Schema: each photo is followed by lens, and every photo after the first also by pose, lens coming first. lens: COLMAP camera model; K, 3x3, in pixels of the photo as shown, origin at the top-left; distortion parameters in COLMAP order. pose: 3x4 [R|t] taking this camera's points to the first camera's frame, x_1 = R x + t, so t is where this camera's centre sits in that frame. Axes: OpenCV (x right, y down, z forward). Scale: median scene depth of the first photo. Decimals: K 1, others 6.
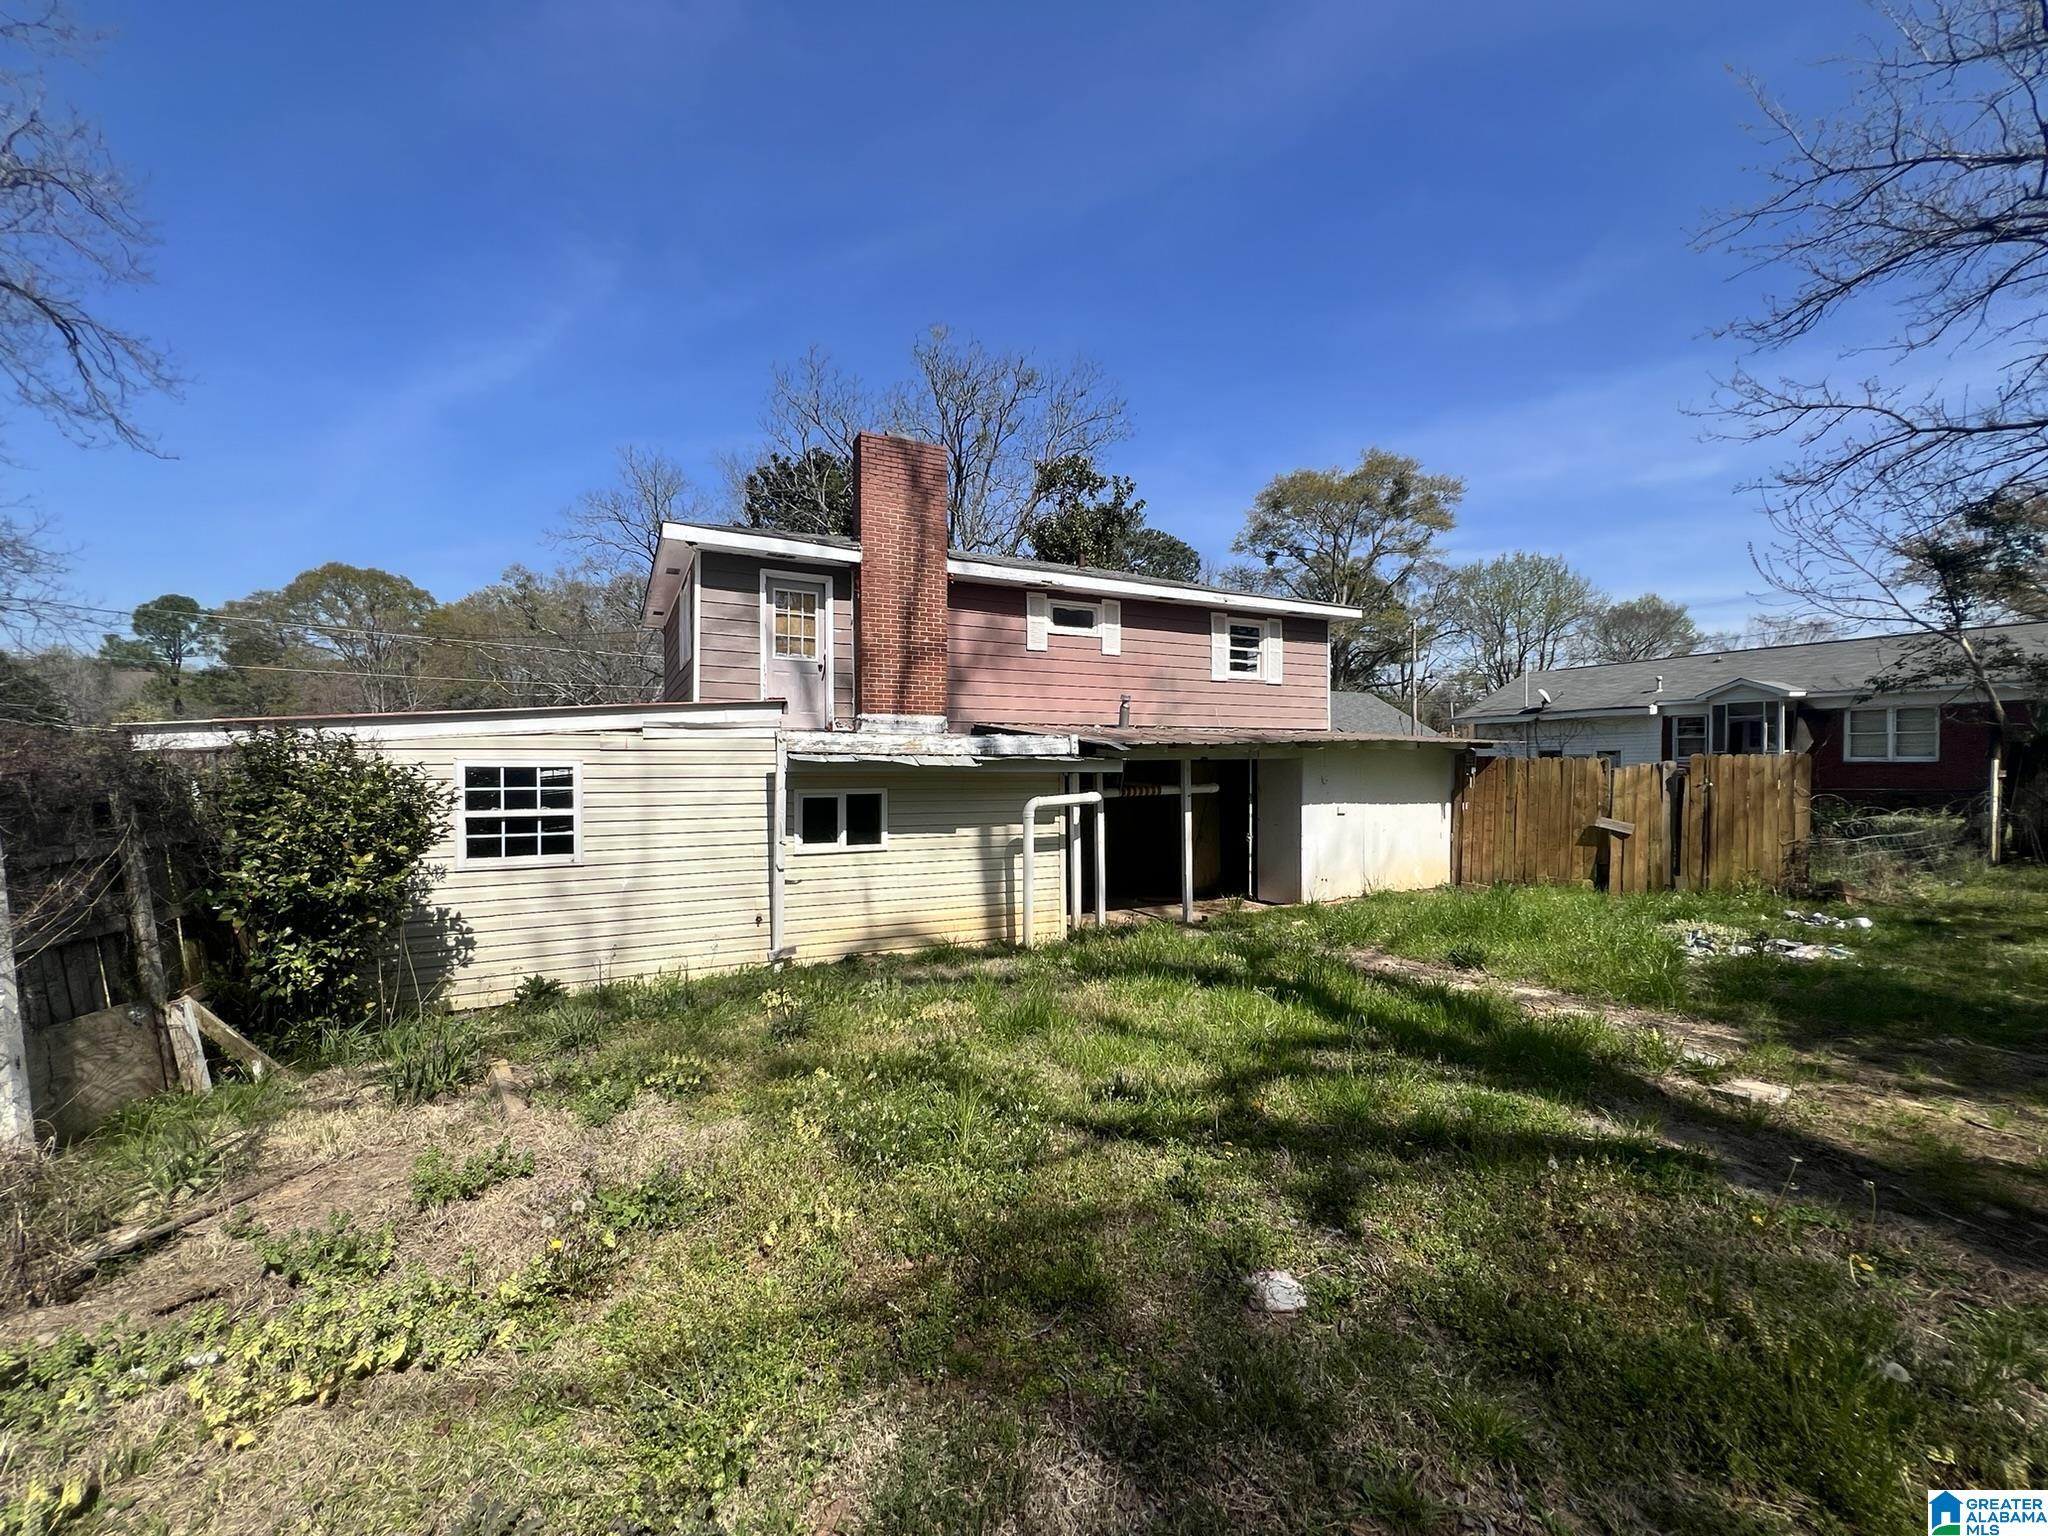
lens RADIAL K [[823.9, 0, 1030.6], [0, 823.9, 762.9], [0, 0, 1]] dist [0.009921, -0.000067]
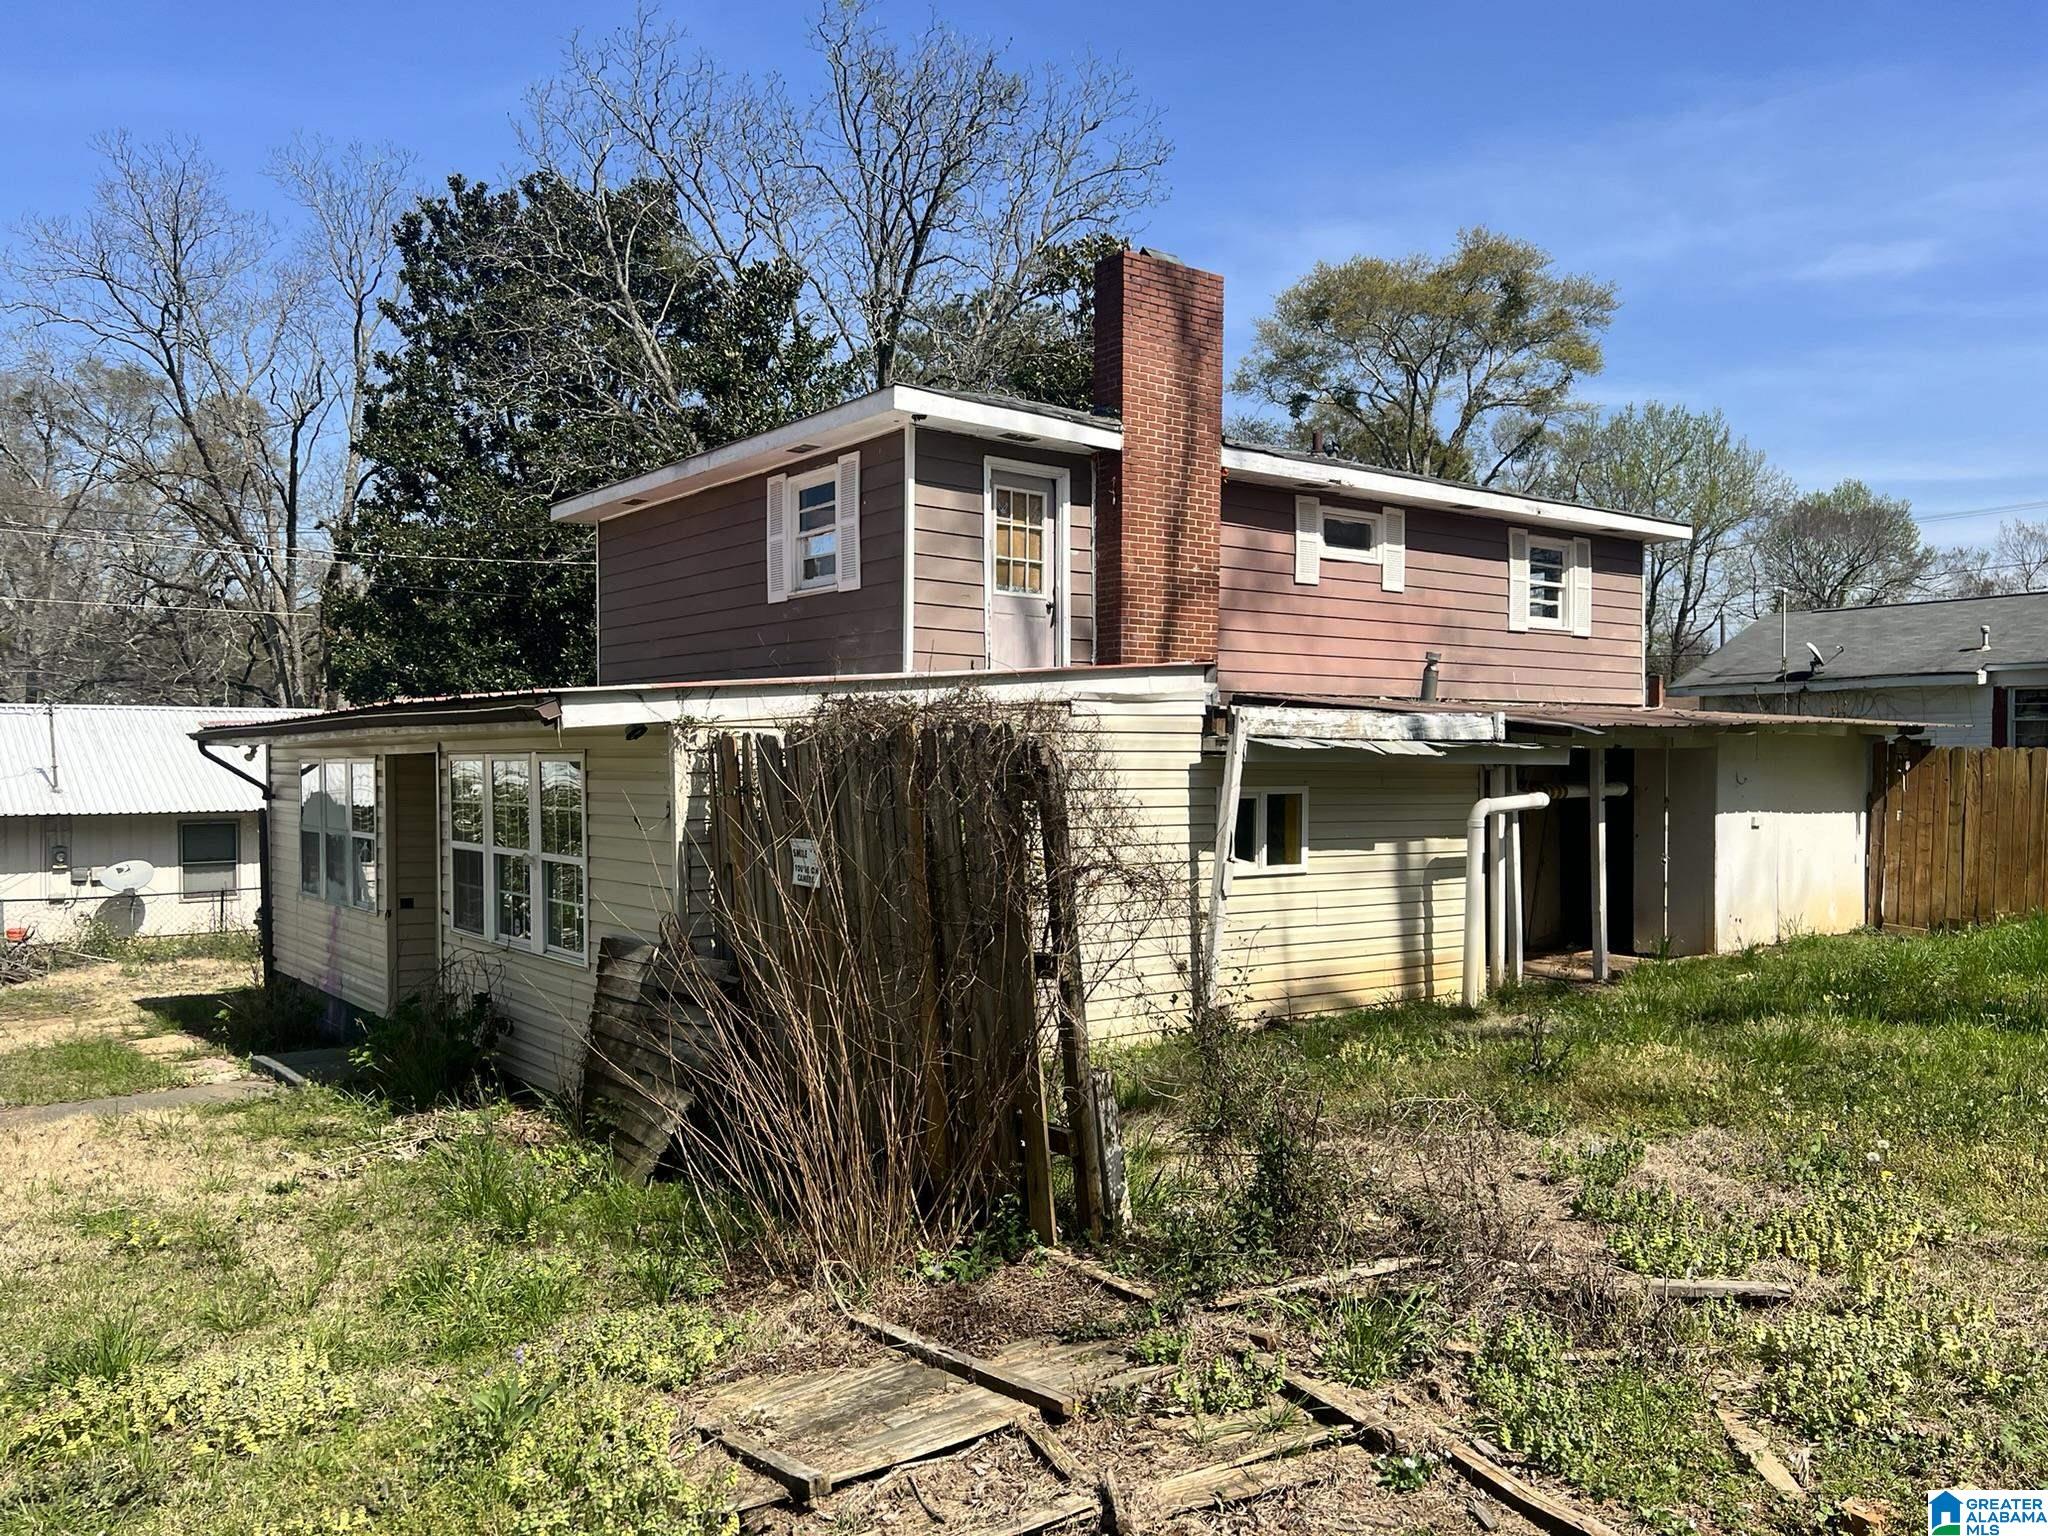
lens RADIAL K [[1539.9, 0, 1019.2], [0, 1539.9, 773.8], [0, 0, 1]] dist [0.039885, -0.003599]
pose [[0.985562, -0.001204, 0.169313, -0.439186], [-0.000112, 0.999970, 0.007764, 0.006468], [-0.169317, -0.007671, 0.985532, -0.186026]]
